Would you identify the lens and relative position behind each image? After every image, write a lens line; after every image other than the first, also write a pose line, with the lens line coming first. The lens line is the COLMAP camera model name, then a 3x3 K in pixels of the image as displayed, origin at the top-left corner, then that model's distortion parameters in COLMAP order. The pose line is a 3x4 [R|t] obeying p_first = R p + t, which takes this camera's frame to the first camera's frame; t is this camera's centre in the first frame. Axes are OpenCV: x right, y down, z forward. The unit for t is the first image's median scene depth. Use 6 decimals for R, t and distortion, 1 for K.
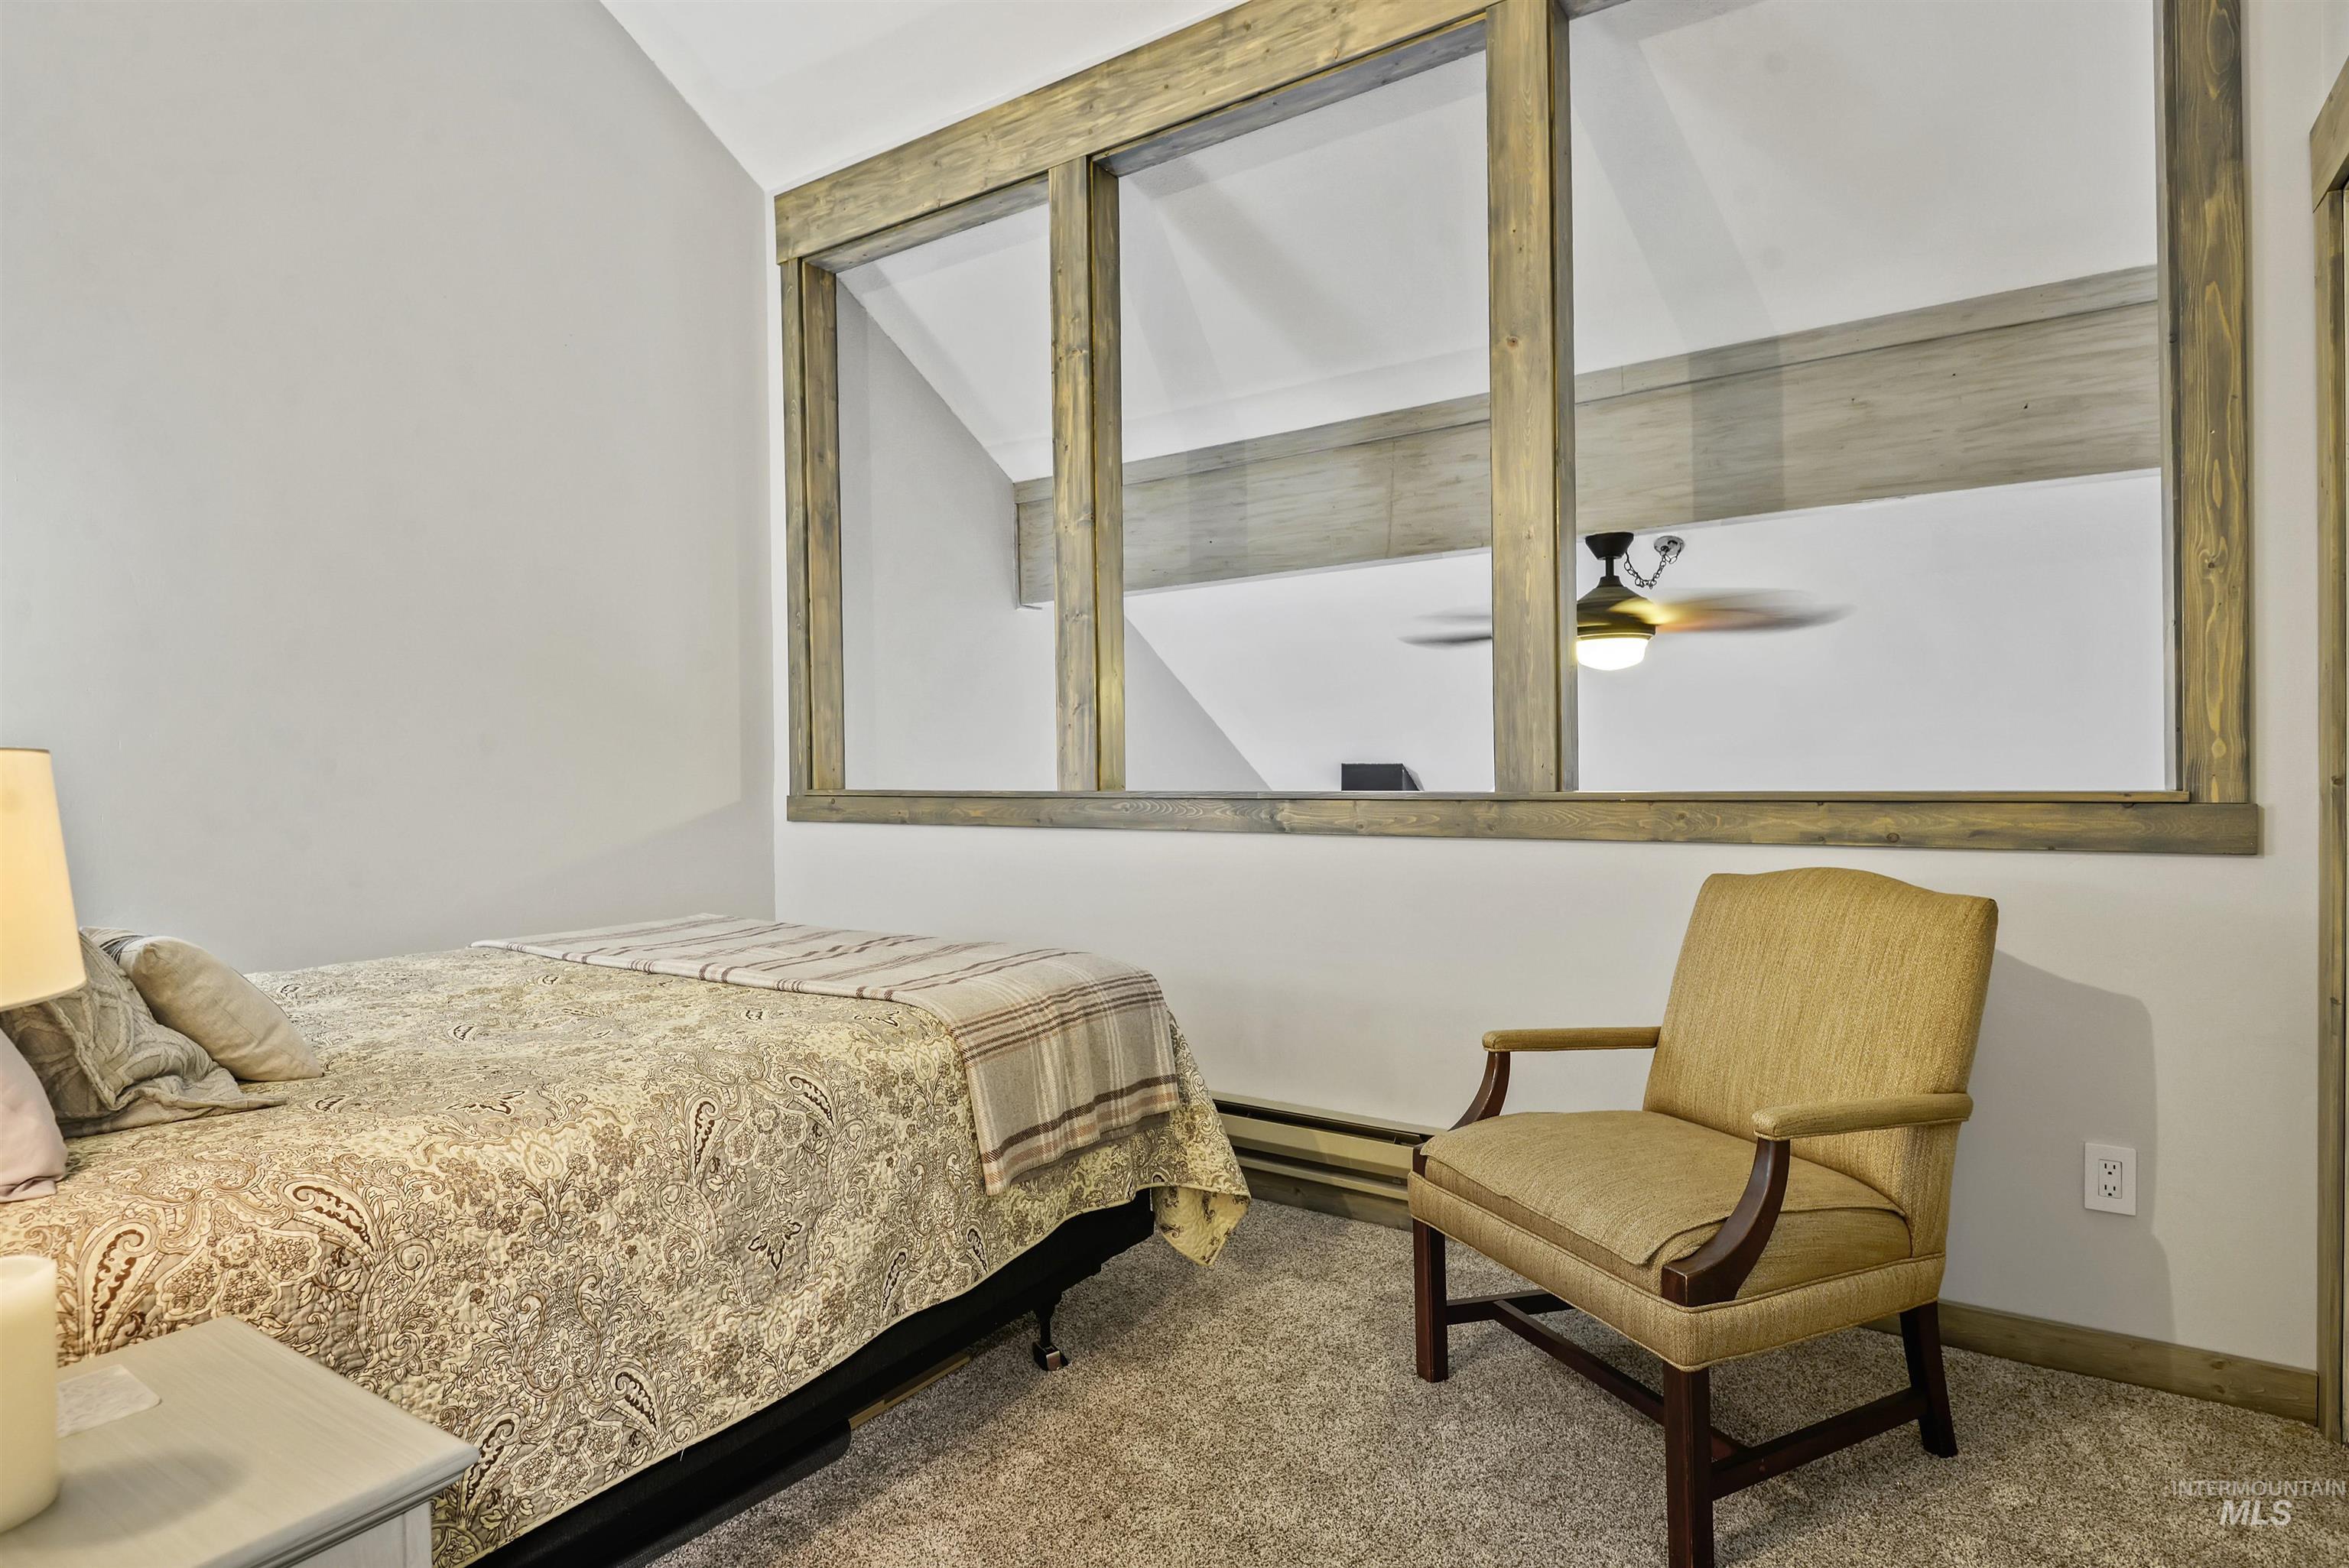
lens RADIAL K [[1210.7, 0, 1185.7], [0, 1210.7, 768.2], [0, 0, 1]] dist [0.001296, -0.002670]
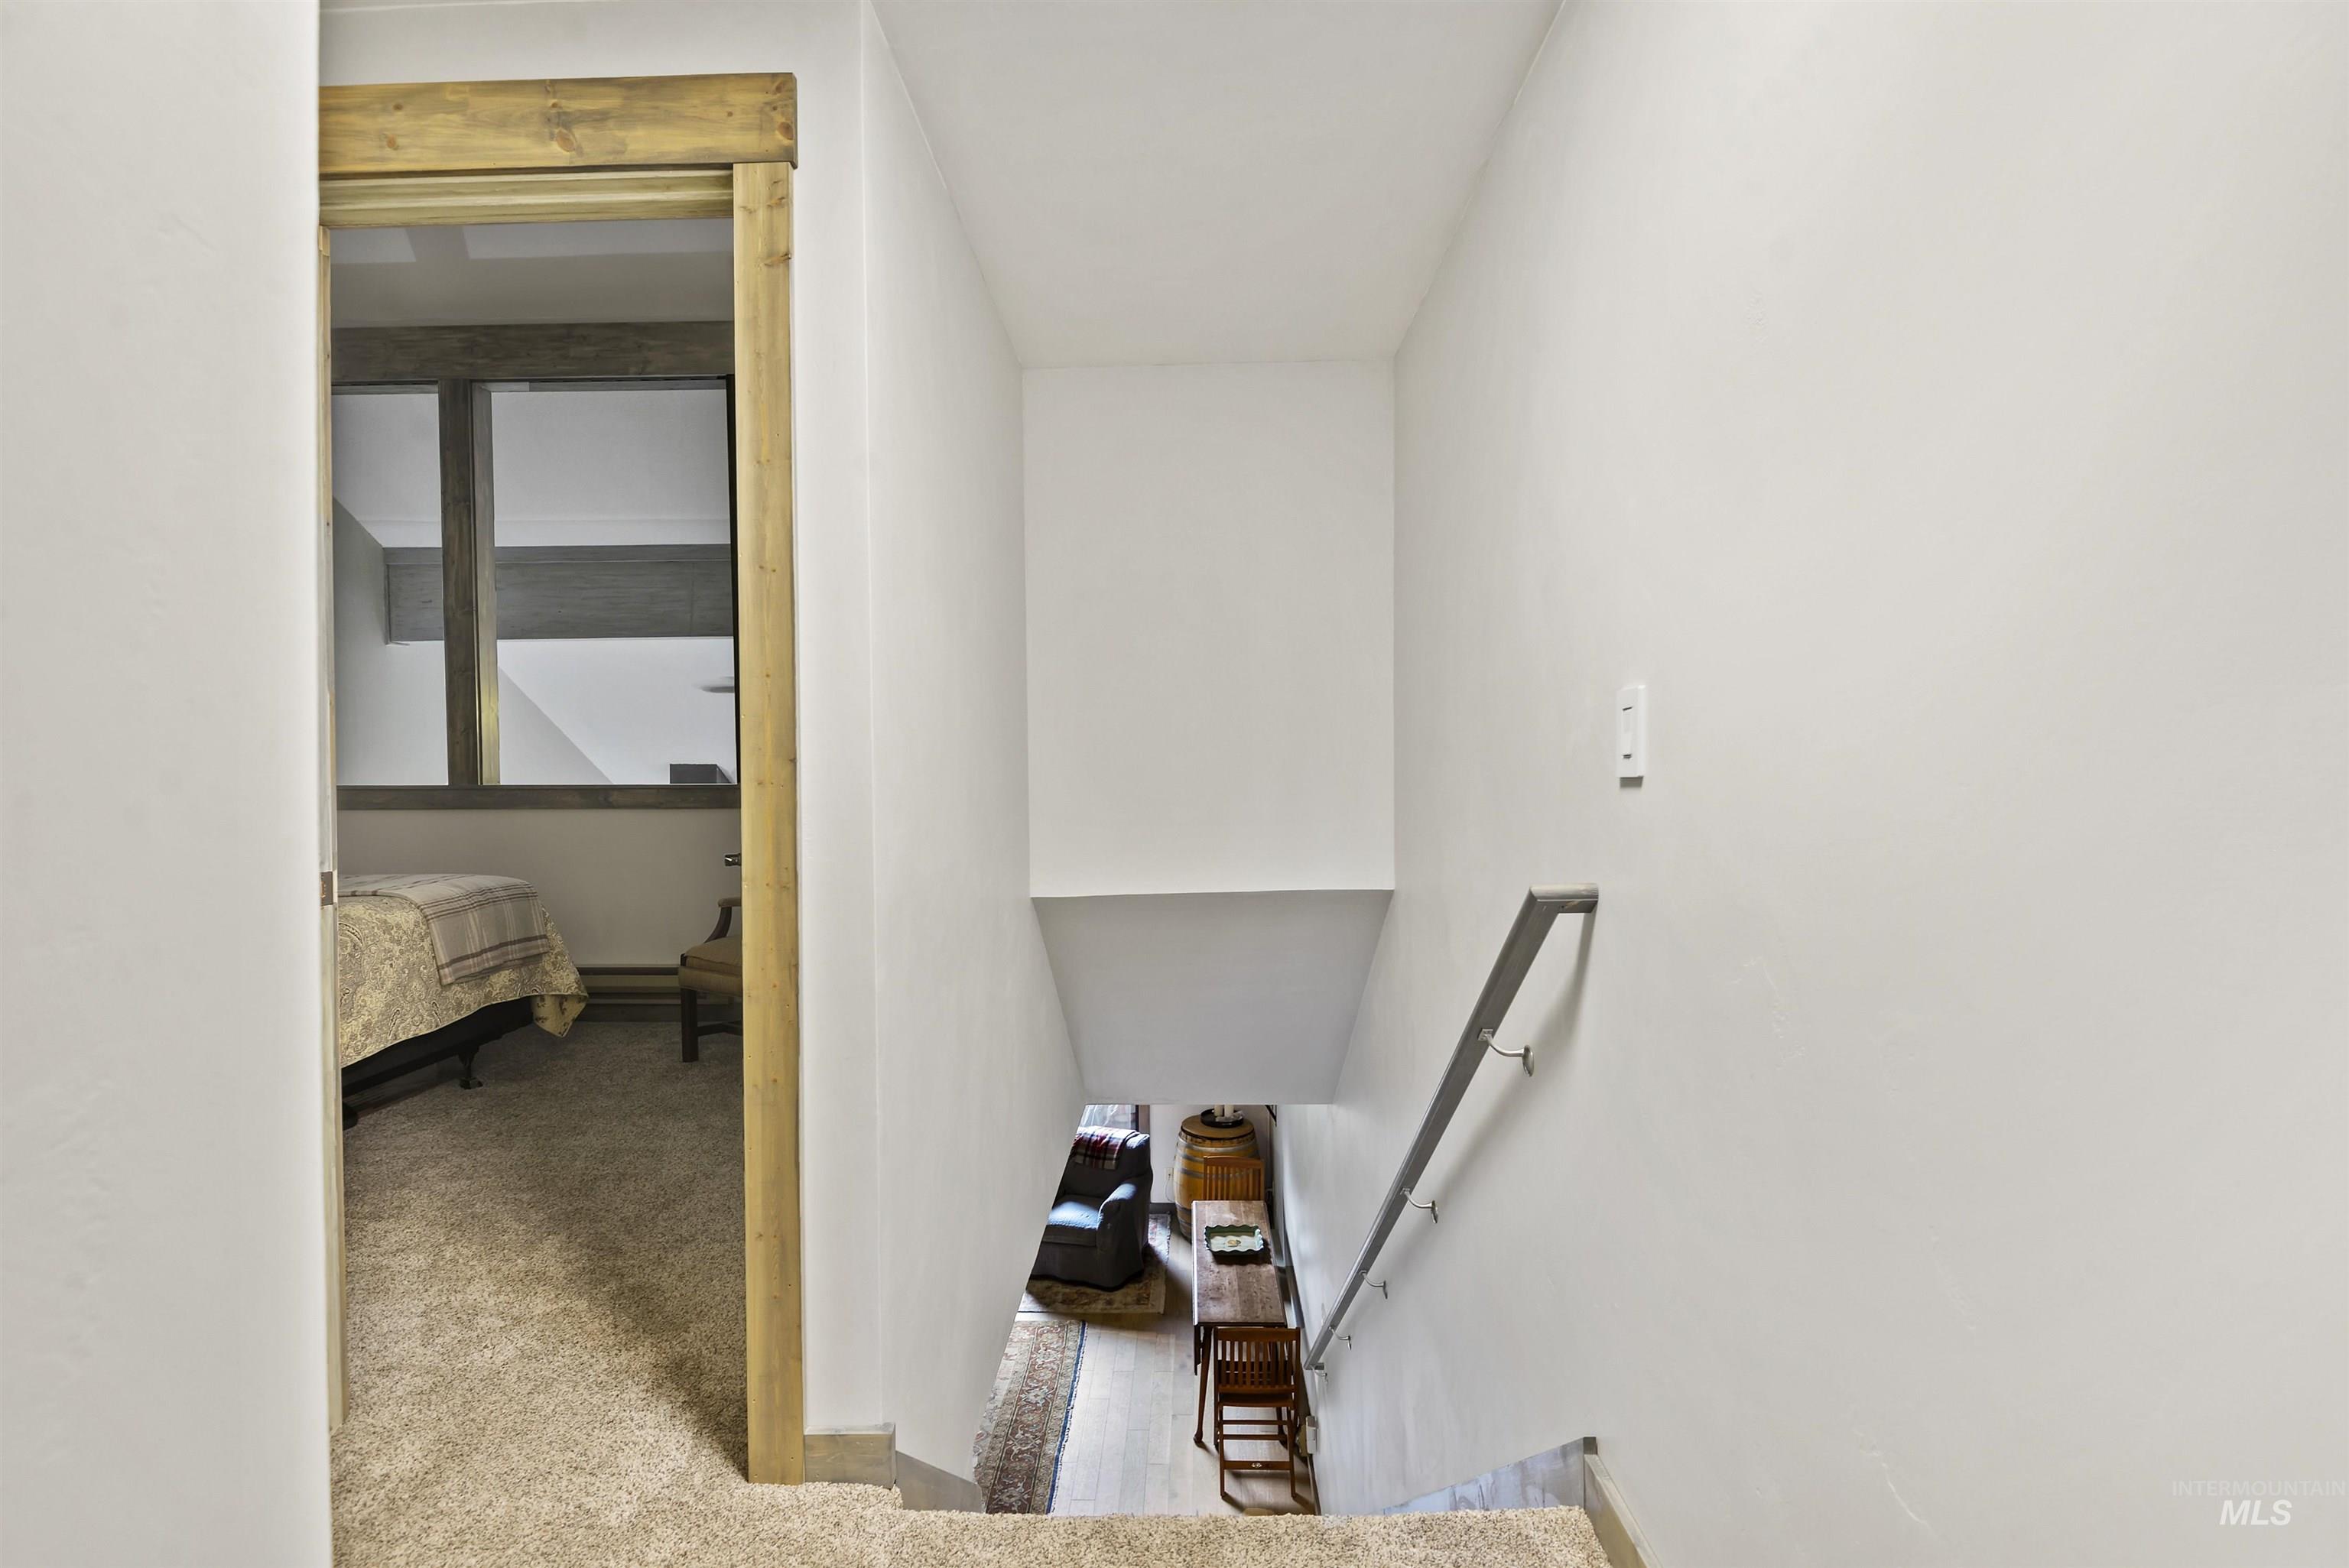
lens RADIAL K [[1082.9, 0, 1162.1], [0, 1082.9, 775.9], [0, 0, 1]] dist [0.020218, -0.014670]
pose [[0.861775, -0.006759, 0.507246, -0.048659], [0.000102, 0.999914, 0.013149, -0.021136], [-0.507291, -0.011280, 0.861701, -1.175222]]
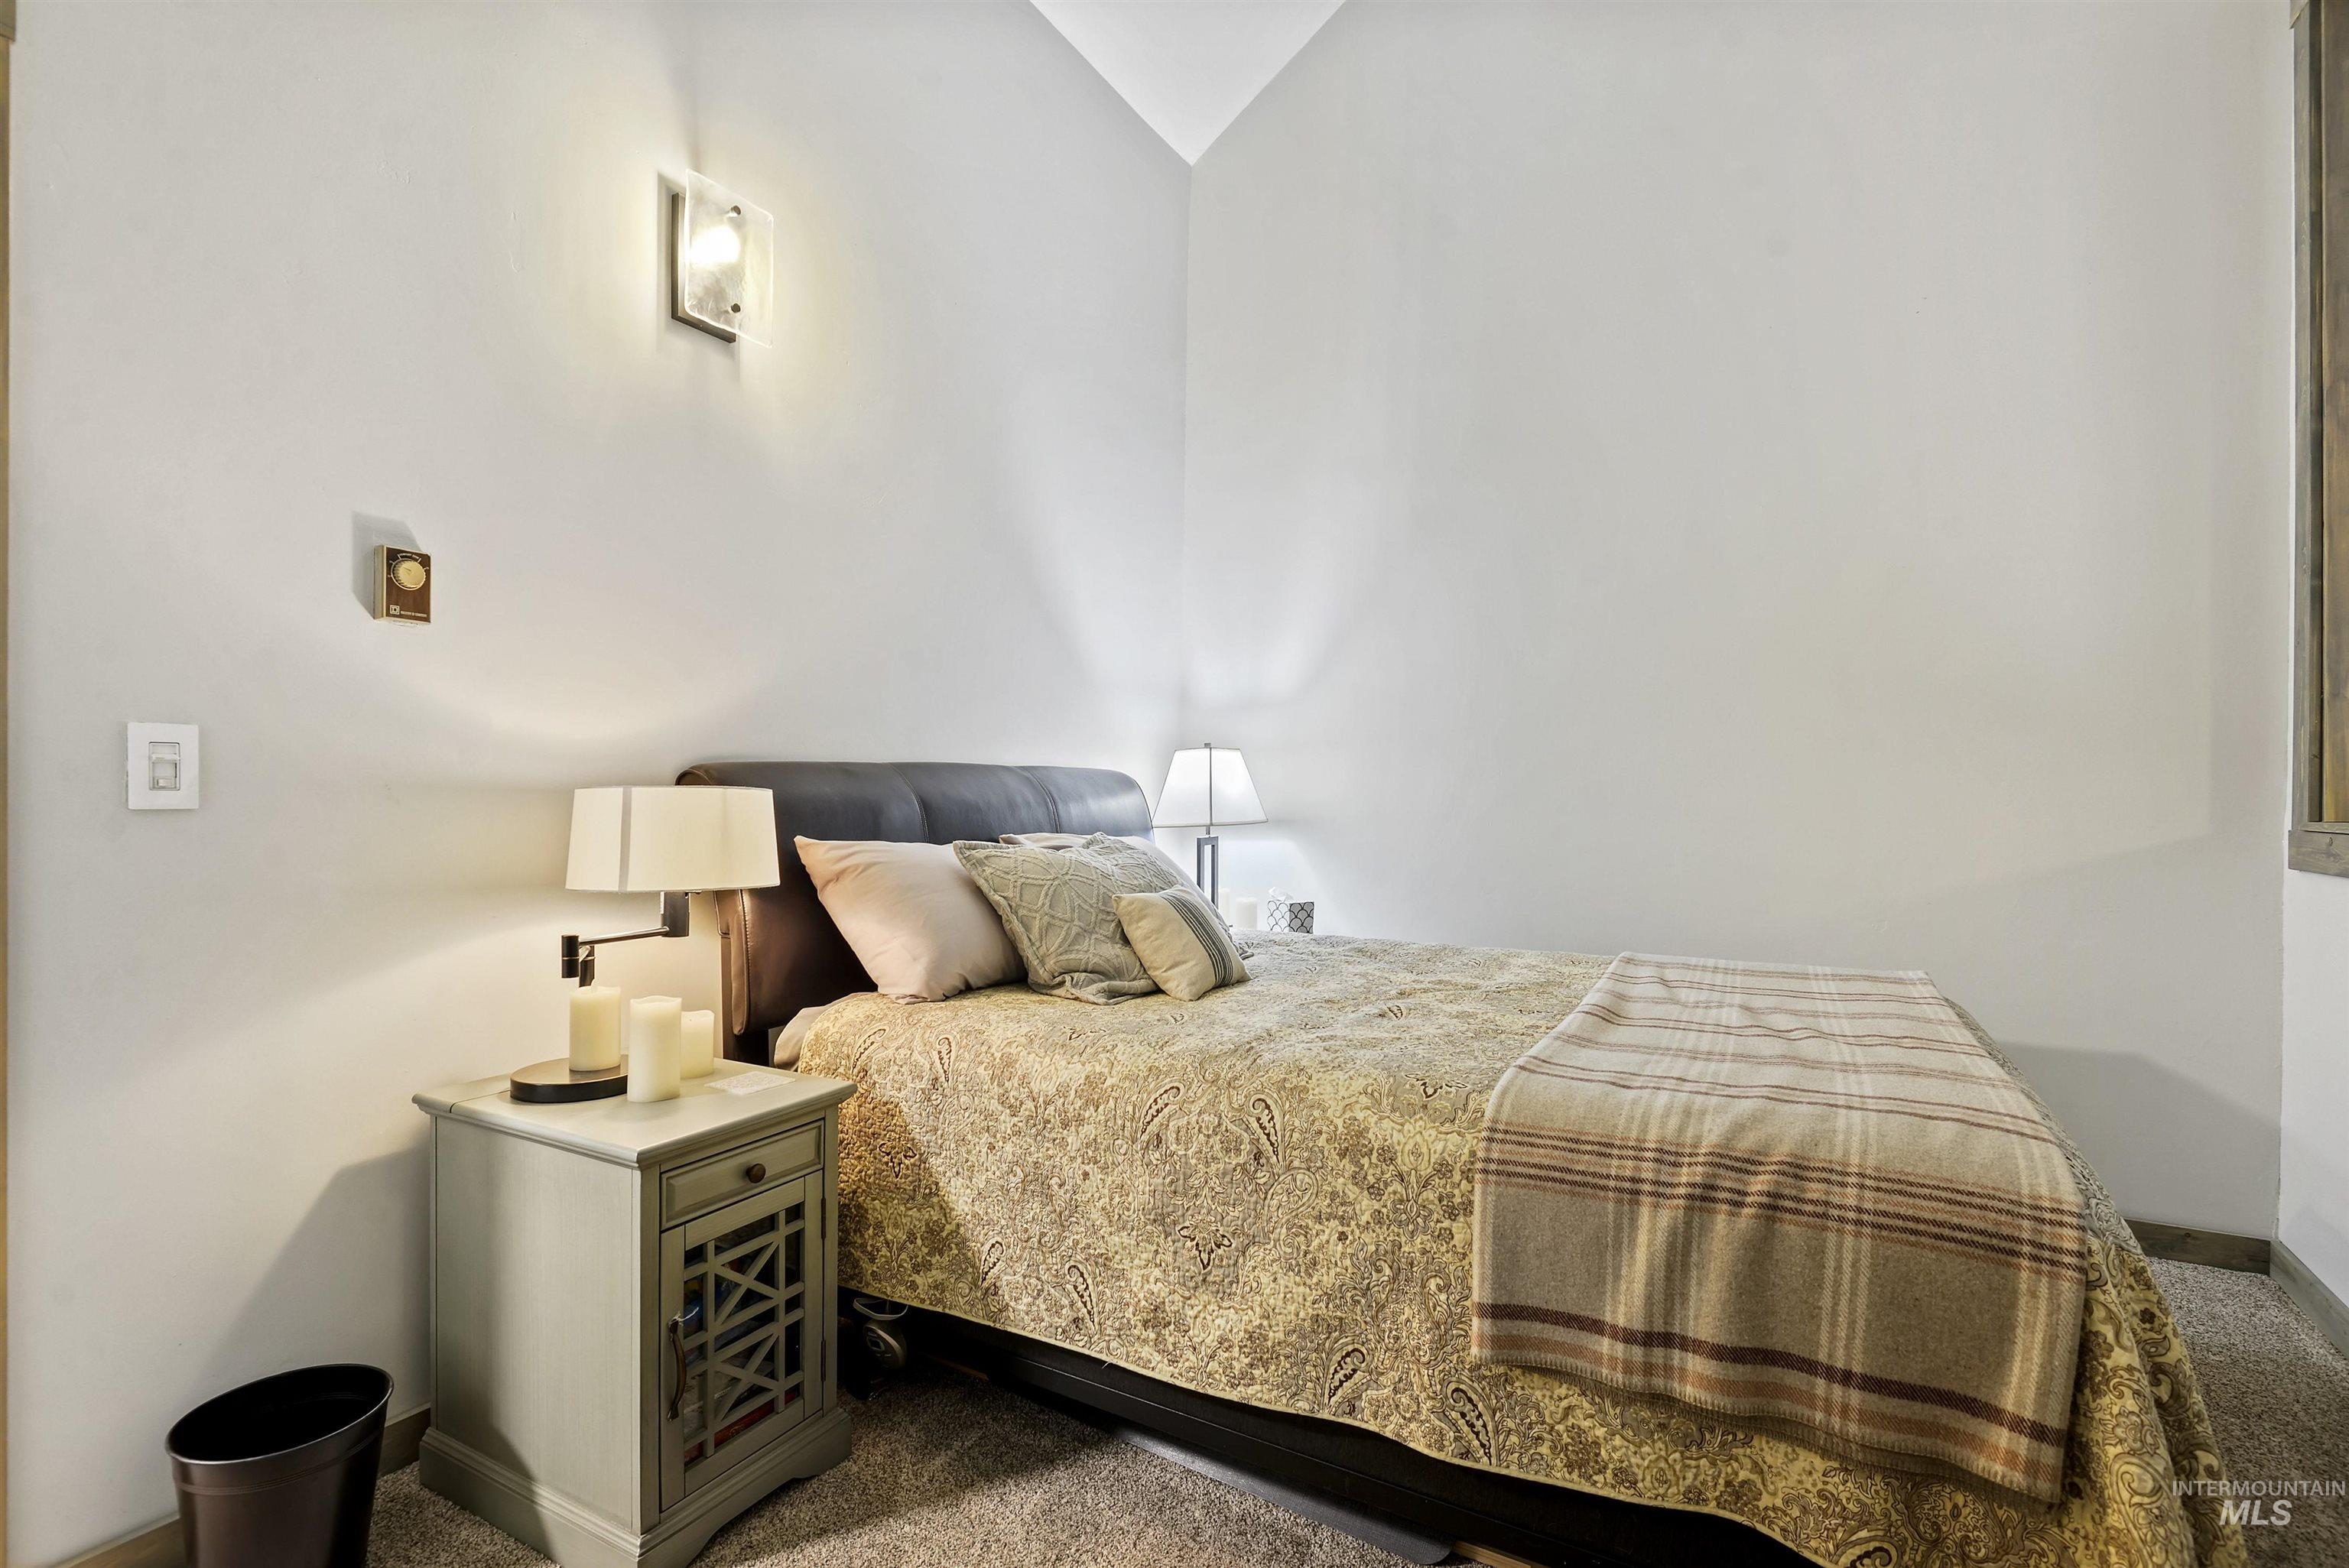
lens RADIAL K [[1082.9, 0, 1169.8], [0, 1082.9, 775.3], [0, 0, 1]] dist [0.020218, -0.014670]
pose [[0.049794, -0.004049, -0.998751, 0.511836], [0.000765, 0.999992, -0.004016, -0.011458], [0.998759, -0.000564, 0.049796, 0.771707]]
